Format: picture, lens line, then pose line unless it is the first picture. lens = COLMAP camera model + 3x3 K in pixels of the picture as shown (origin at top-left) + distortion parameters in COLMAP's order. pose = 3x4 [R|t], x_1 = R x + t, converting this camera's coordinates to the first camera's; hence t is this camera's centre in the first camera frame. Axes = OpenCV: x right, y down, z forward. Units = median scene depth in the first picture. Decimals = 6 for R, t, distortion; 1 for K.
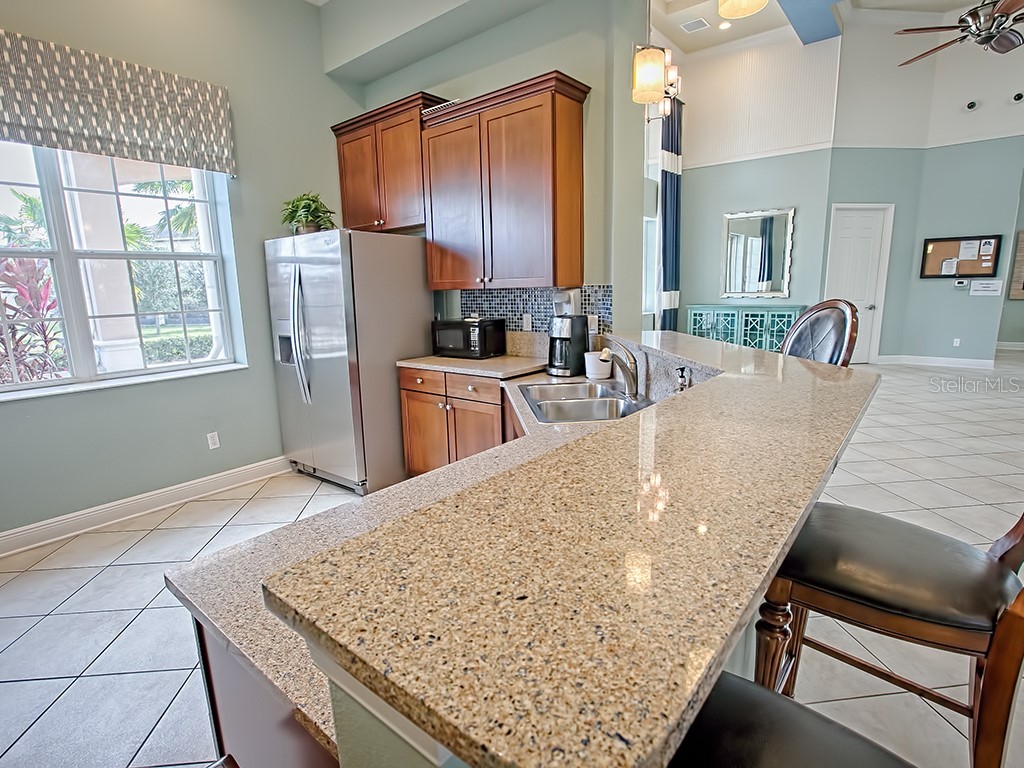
lens RADIAL K [[521.9, 0, 513.0], [0, 521.9, 383.3], [0, 0, 1]] dist [0.002624, 0.001537]
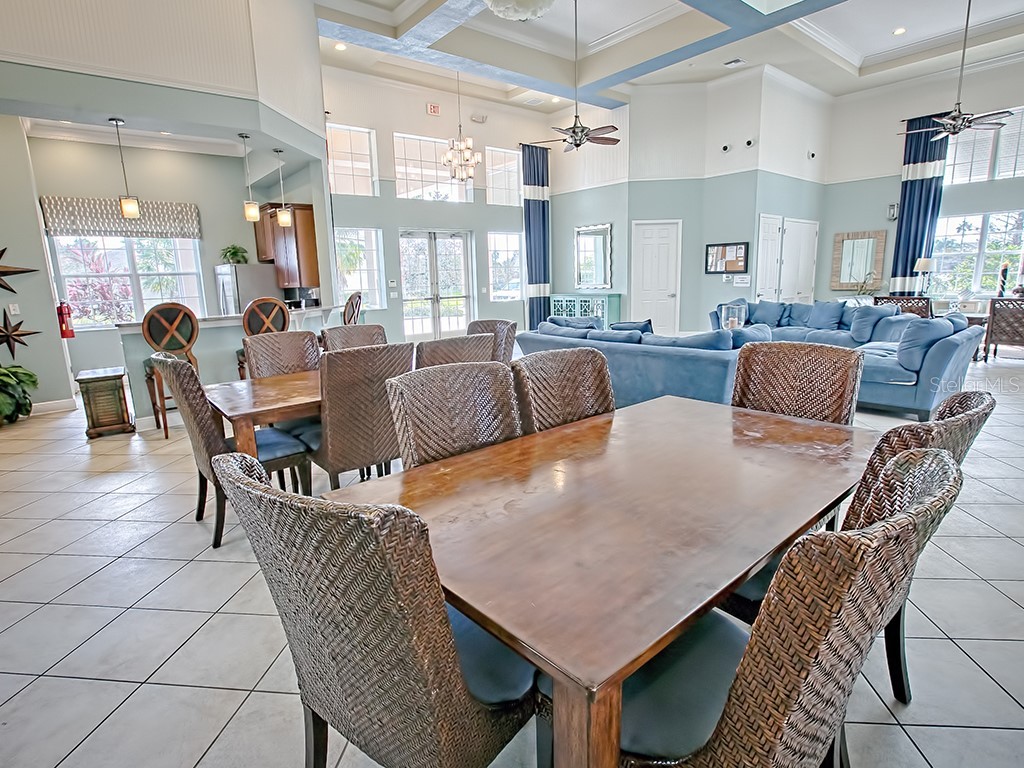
lens RADIAL K [[521.9, 0, 484.7], [0, 521.9, 370.2], [0, 0, 1]] dist [0.002624, 0.001537]
pose [[0.976745, 0.029442, -0.212374, 0.553700], [-0.029354, 0.999563, 0.003572, 0.062010], [0.212386, 0.002745, 0.977182, -0.455413]]
